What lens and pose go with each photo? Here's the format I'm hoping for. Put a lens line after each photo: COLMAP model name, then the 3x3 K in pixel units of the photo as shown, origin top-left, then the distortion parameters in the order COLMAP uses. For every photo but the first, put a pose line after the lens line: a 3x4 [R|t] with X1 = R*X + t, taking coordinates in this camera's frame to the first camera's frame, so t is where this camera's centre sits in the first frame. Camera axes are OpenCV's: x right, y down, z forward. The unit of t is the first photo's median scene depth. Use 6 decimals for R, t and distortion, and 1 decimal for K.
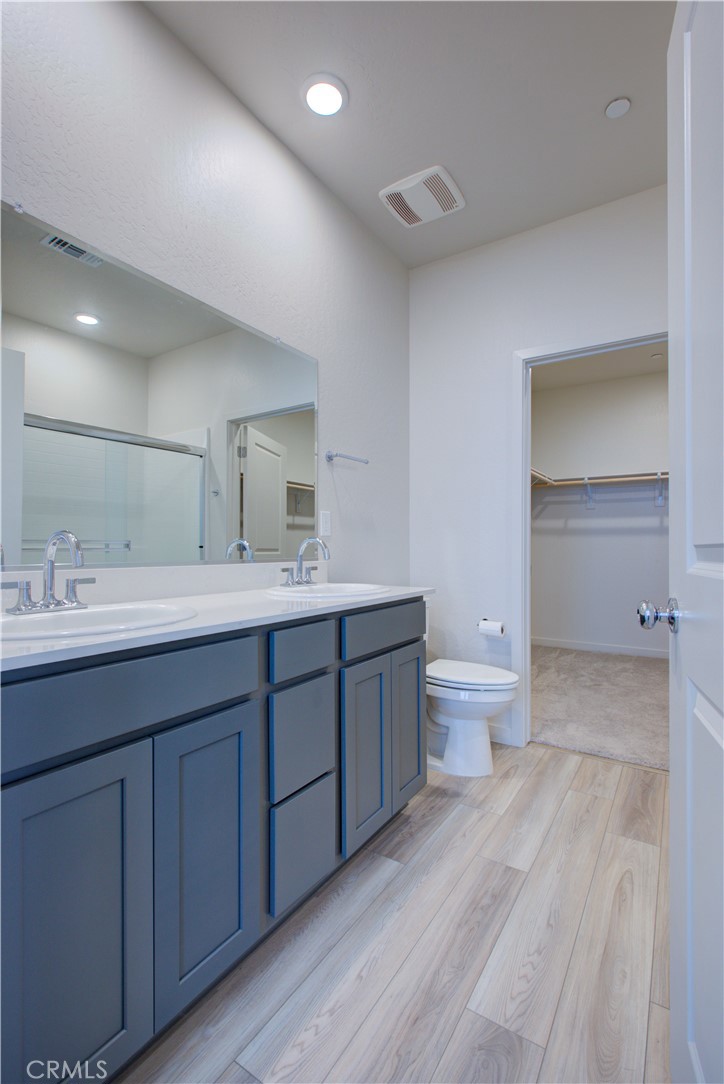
lens RADIAL K [[508.4, 0, 362.0], [0, 508.4, 542.0], [0, 0, 1]] dist [0.000557, 0.000446]
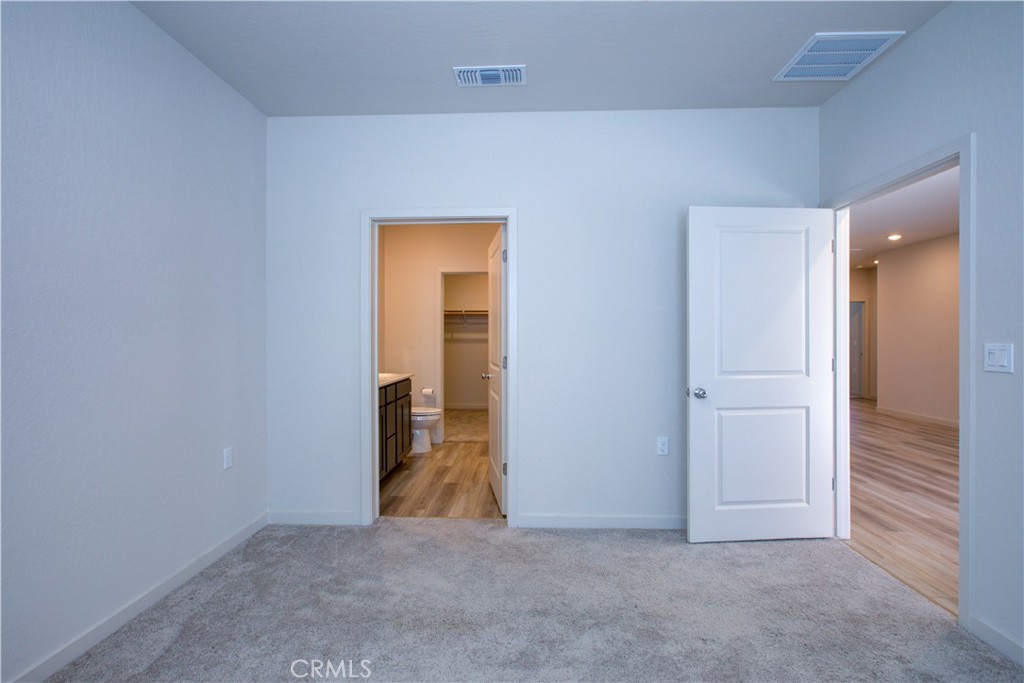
lens RADIAL K [[480.3, 0, 508.5], [0, 480.3, 338.7], [0, 0, 1]] dist [0.000557, 0.000446]
pose [[0.866041, -0.006569, 0.499929, -0.567763], [0.002682, 0.999960, 0.008493, -0.091490], [-0.499965, -0.006015, 0.866025, -1.154911]]
